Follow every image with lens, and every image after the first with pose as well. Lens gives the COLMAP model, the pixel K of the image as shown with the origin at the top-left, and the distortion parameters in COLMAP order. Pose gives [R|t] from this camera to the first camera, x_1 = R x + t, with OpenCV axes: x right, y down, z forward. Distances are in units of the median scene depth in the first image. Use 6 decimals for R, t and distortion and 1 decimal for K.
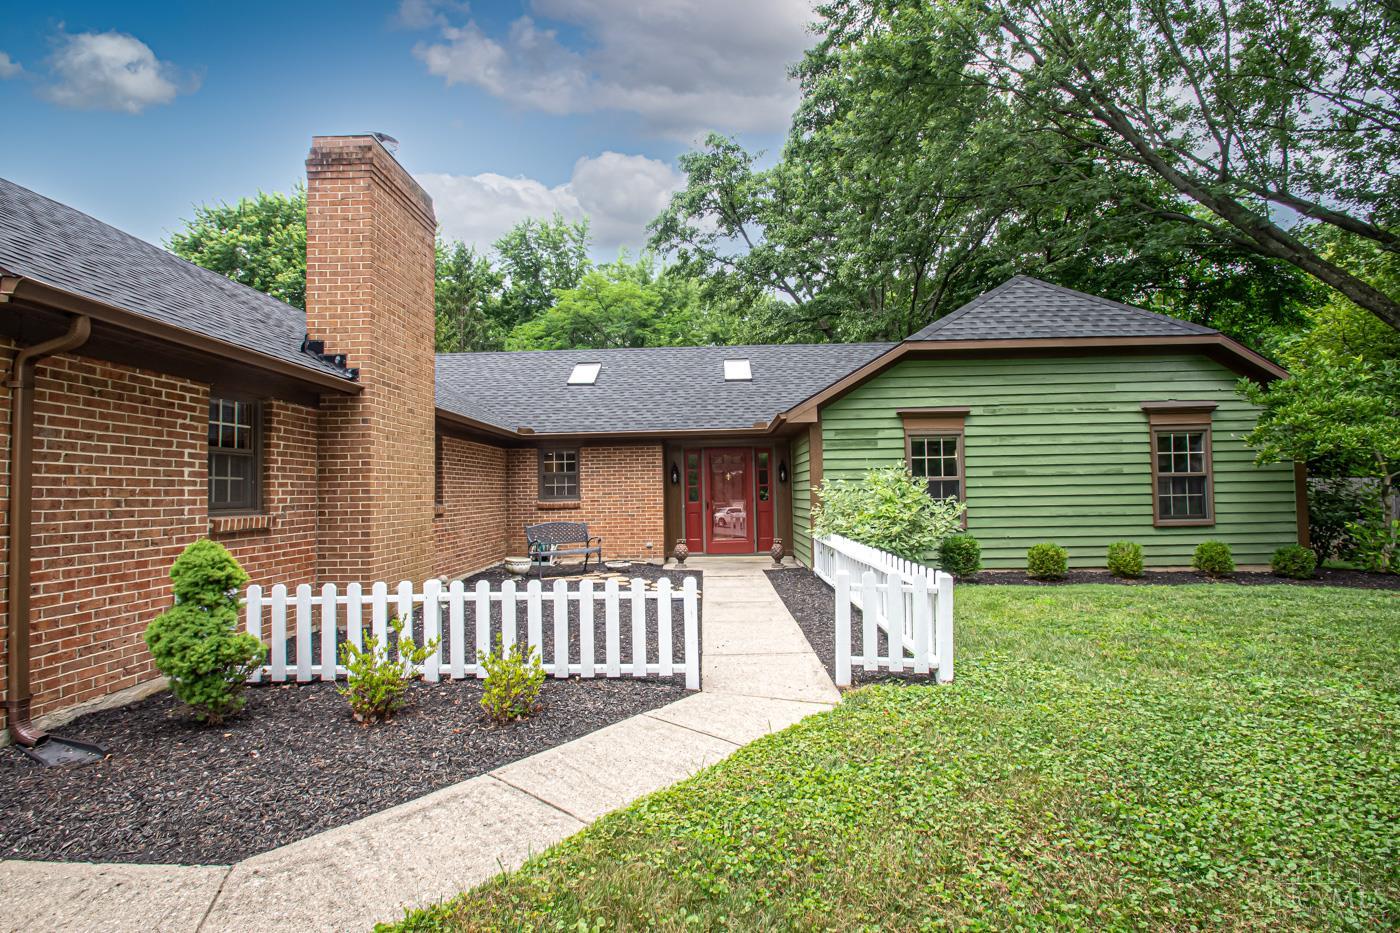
lens RADIAL K [[617.7, 0, 700.0], [0, 617.7, 466.5], [0, 0, 1]] dist [-0.001418, -0.000434]
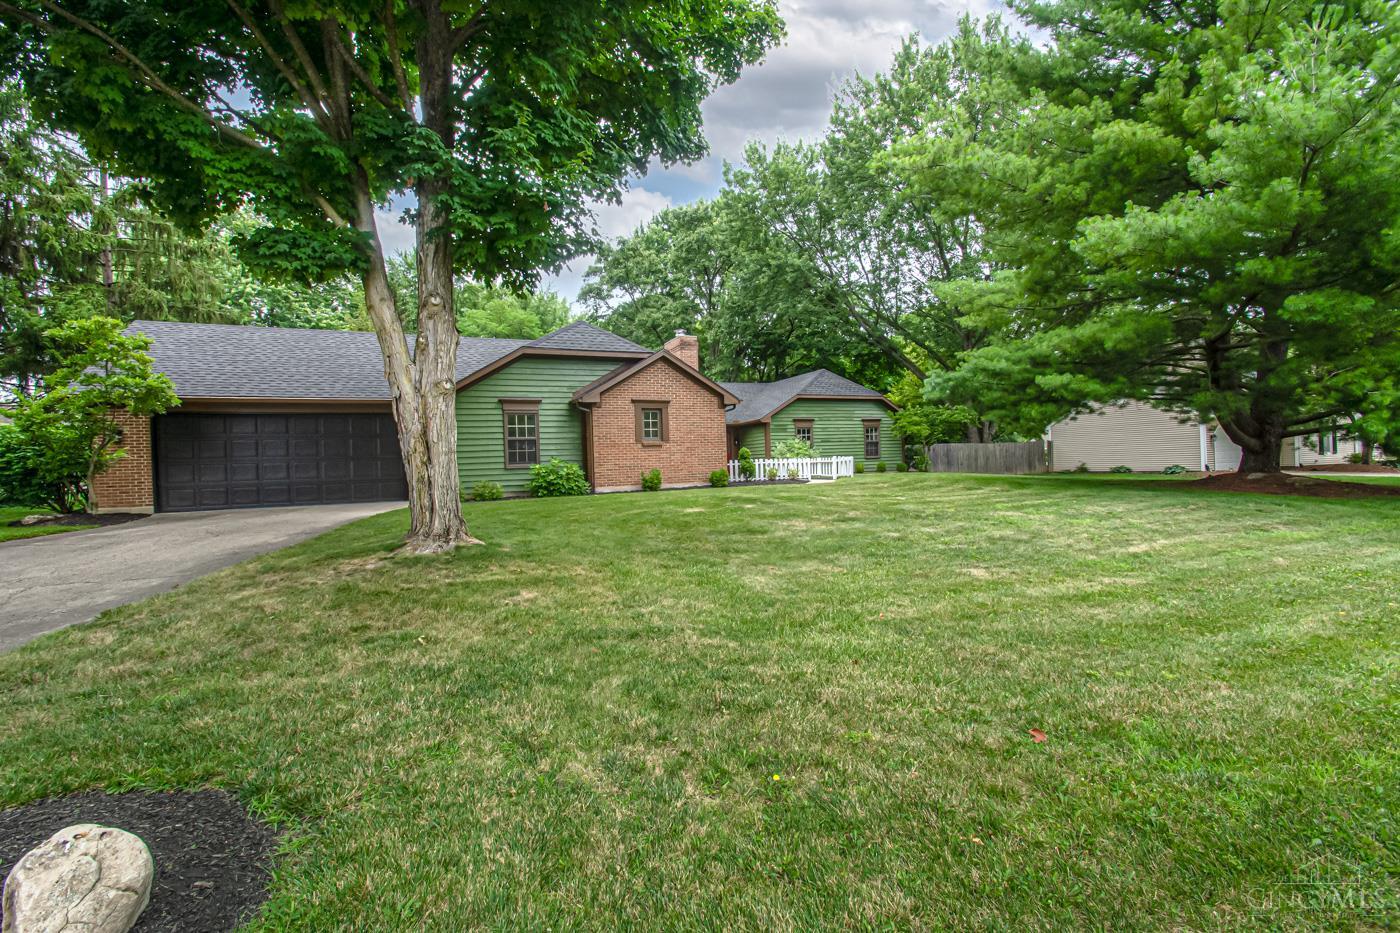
lens RADIAL K [[617.7, 0, 700.0], [0, 617.7, 466.5], [0, 0, 1]] dist [-0.001418, -0.000434]
pose [[0.899921, -0.012929, 0.435861, -1.126620], [0.001532, 0.999648, 0.026489, 0.047023], [-0.436050, -0.023171, 0.899624, -1.176540]]
